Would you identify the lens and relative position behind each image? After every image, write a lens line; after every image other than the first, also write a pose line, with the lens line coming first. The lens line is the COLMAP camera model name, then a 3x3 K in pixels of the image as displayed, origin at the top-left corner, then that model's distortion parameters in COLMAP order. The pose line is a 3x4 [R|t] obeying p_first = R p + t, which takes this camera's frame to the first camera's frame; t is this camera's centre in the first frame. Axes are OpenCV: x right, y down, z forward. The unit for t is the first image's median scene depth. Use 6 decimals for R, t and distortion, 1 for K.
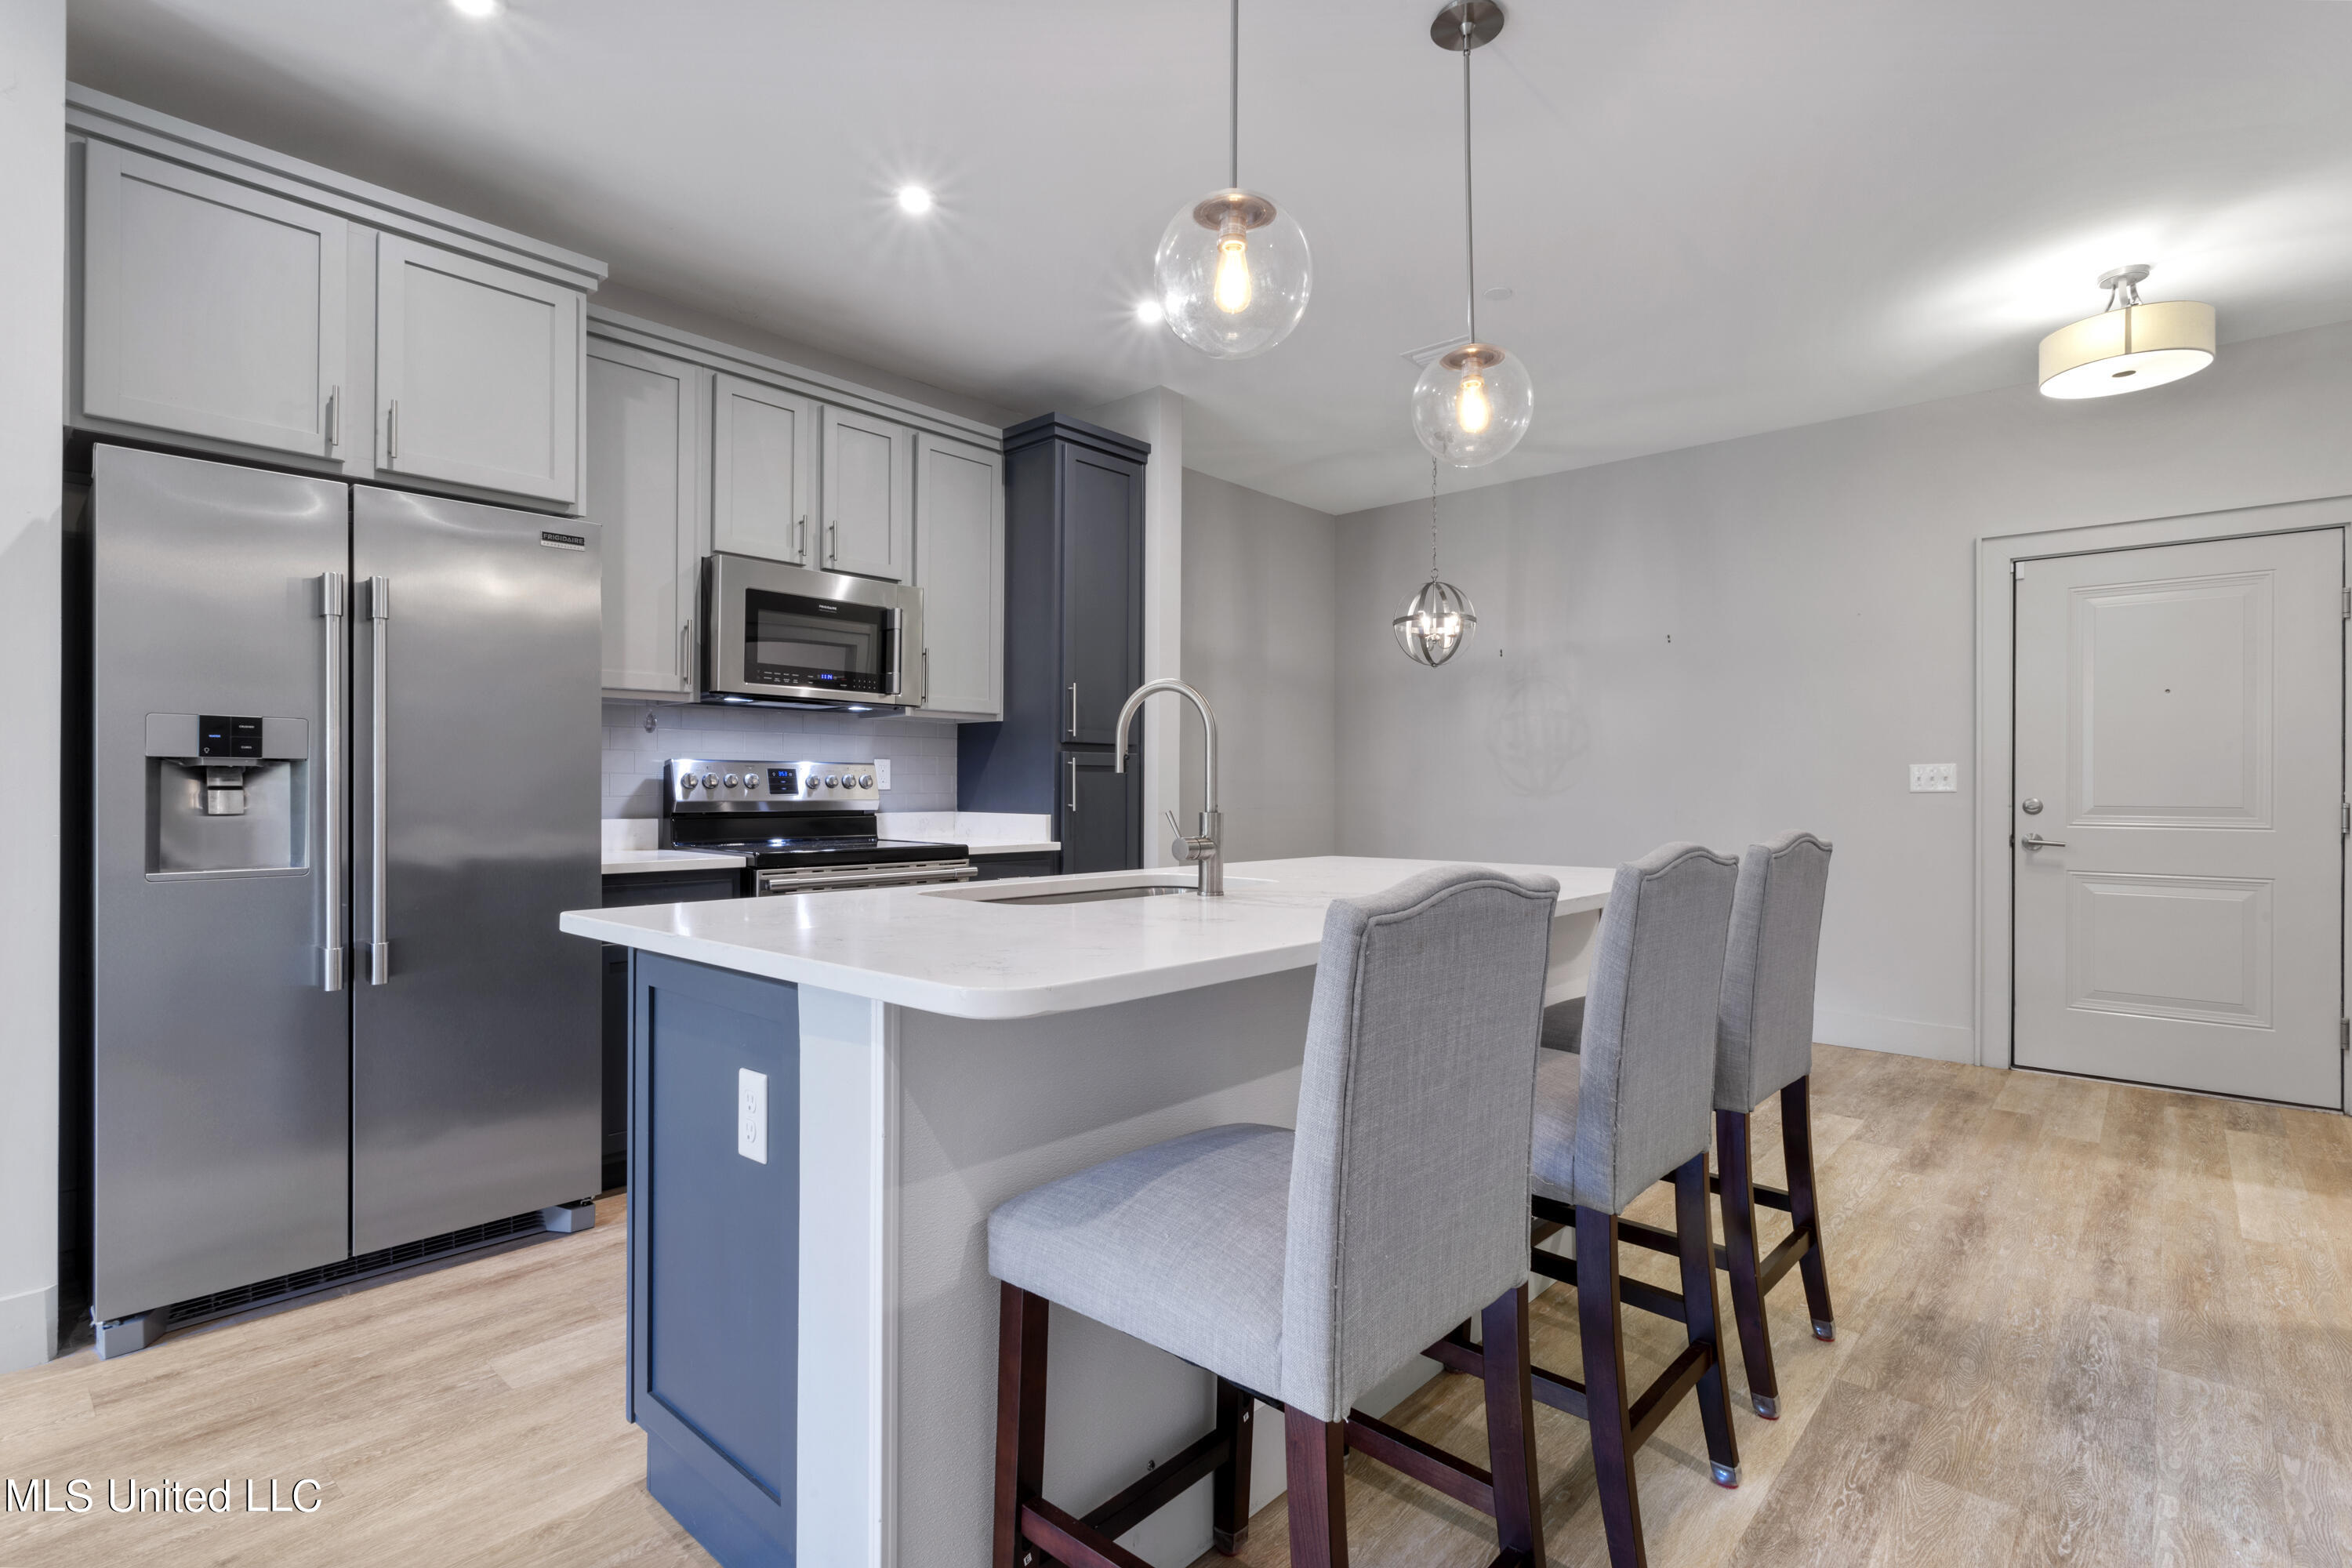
lens RADIAL K [[1115.0, 0, 1180.9], [0, 1115.0, 784.0], [0, 0, 1]] dist [-0.001685, 0.003204]
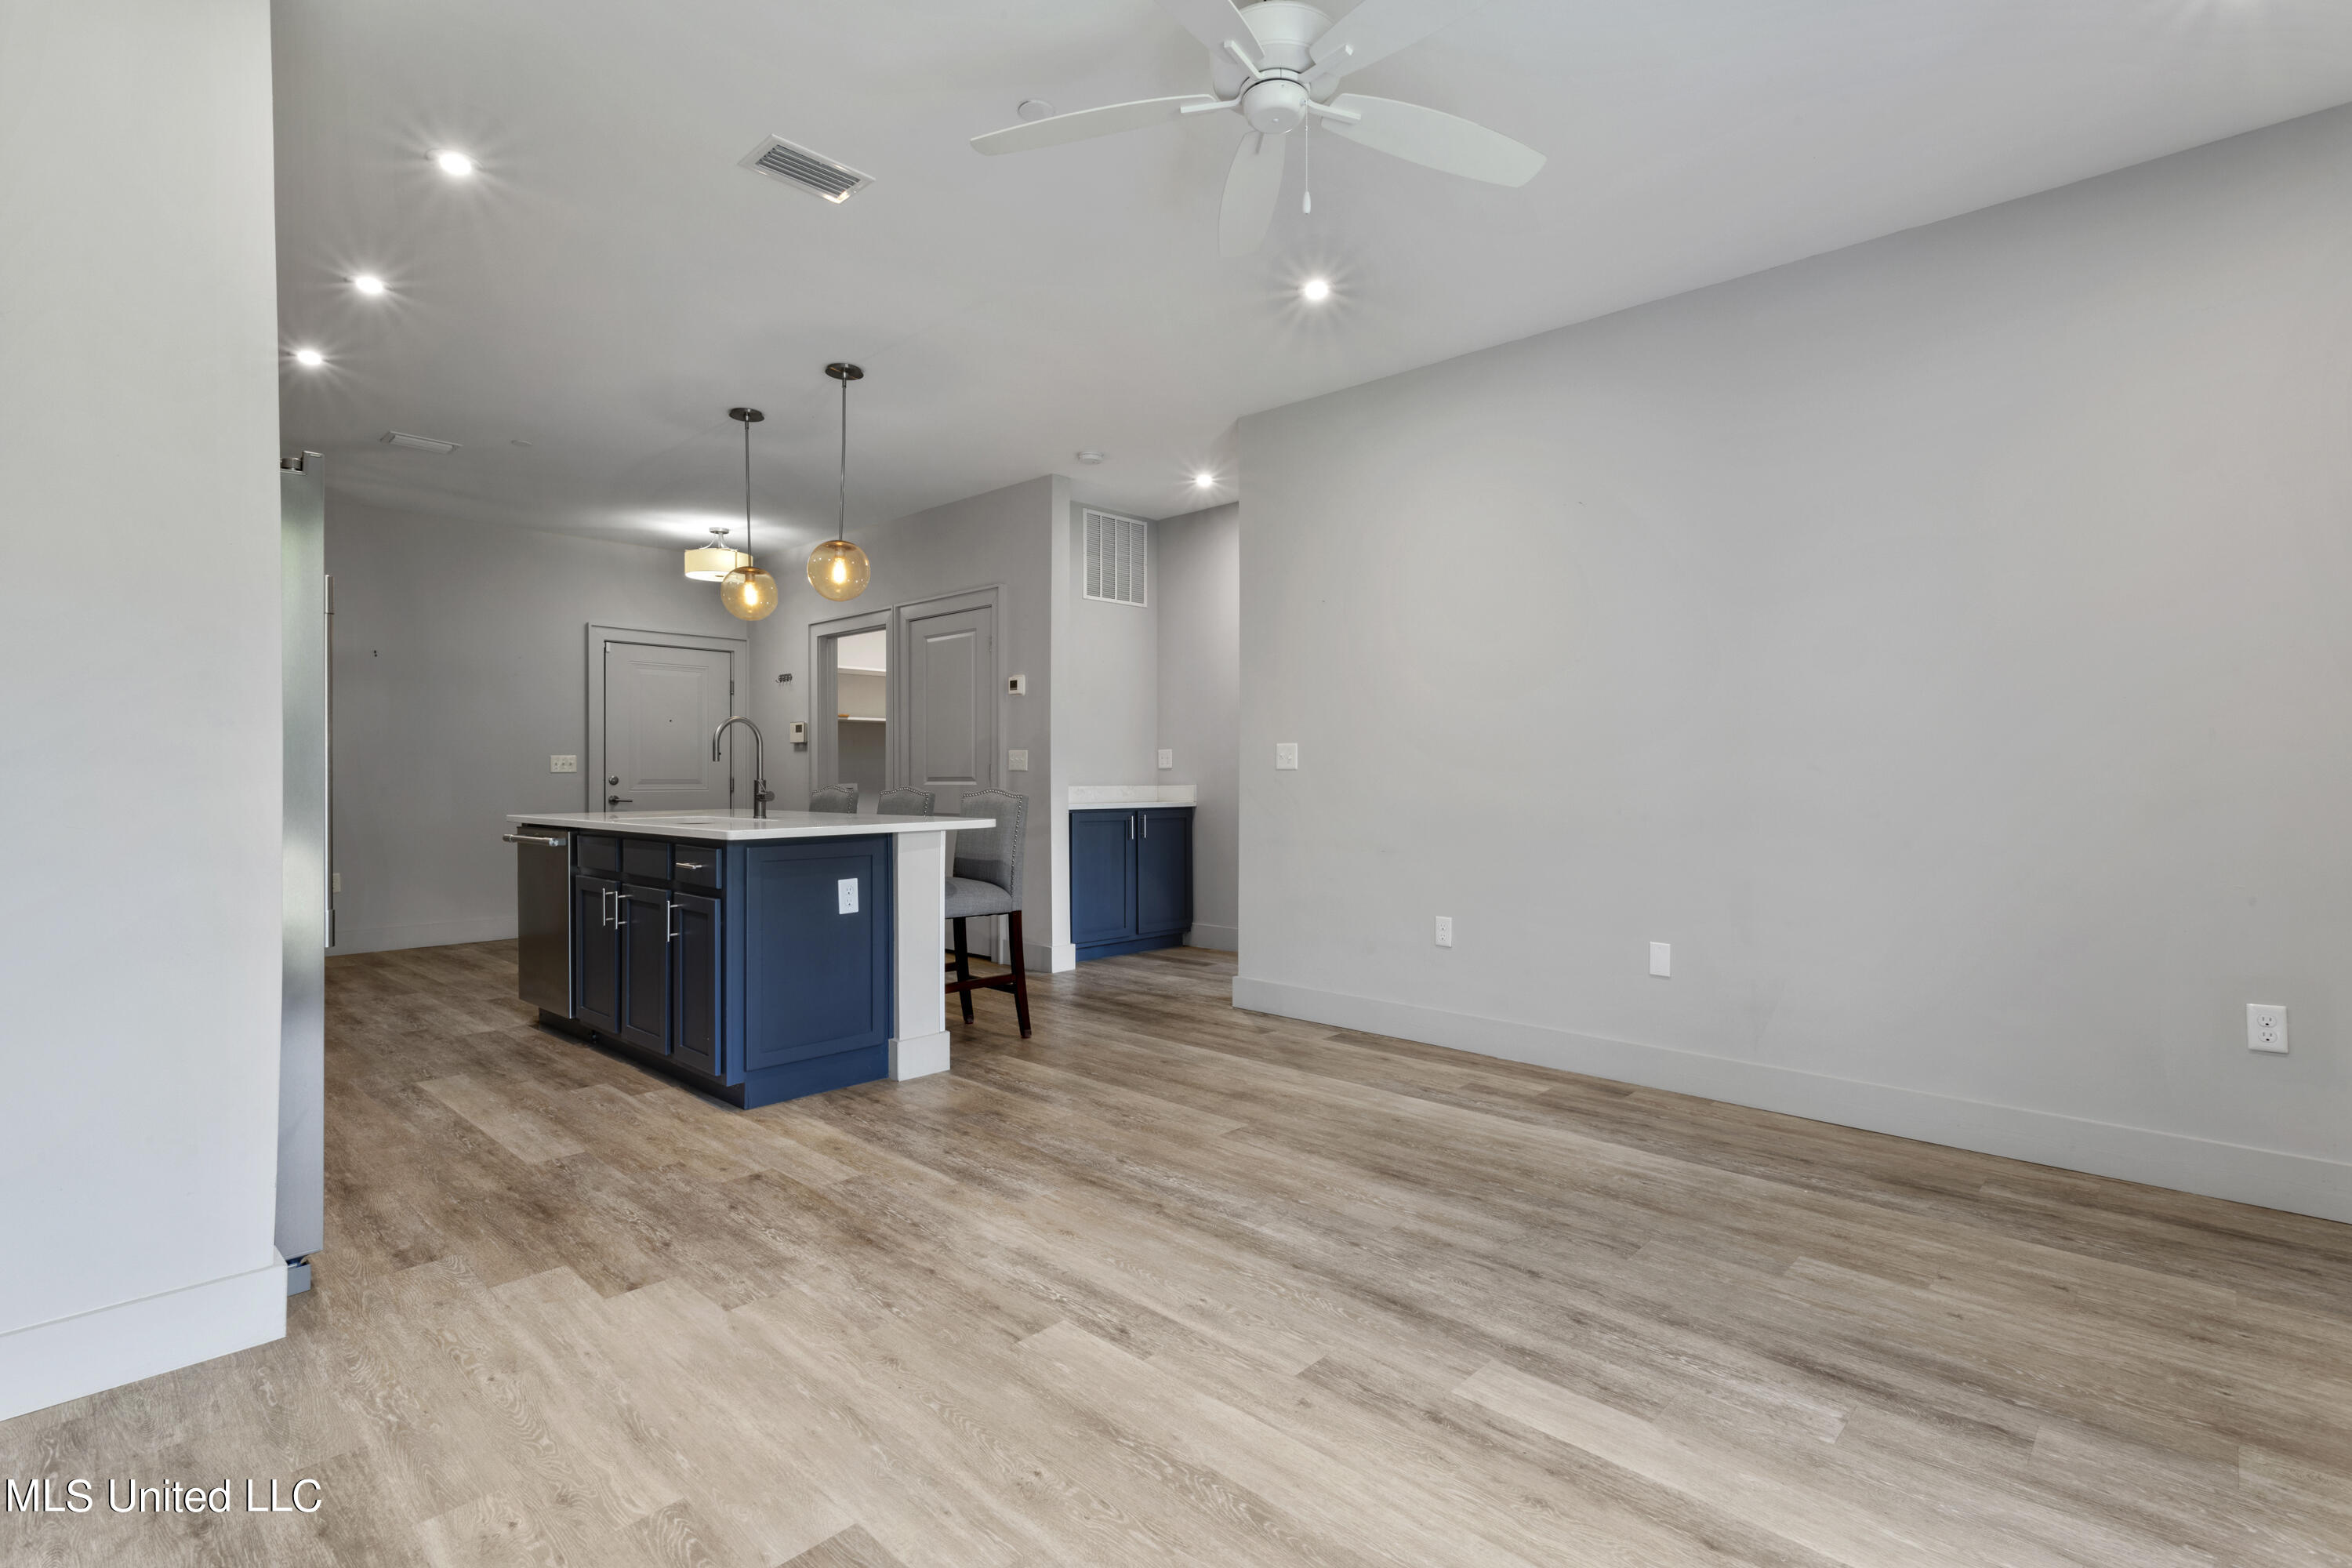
lens RADIAL K [[1115.0, 0, 1175.5], [0, 1115.0, 771.1], [0, 0, 1]] dist [-0.001685, 0.003204]
pose [[0.022110, -0.000764, 0.999755, -1.318075], [-0.002082, 0.999998, 0.000810, 0.002716], [-0.999753, -0.002099, 0.022109, 0.084349]]
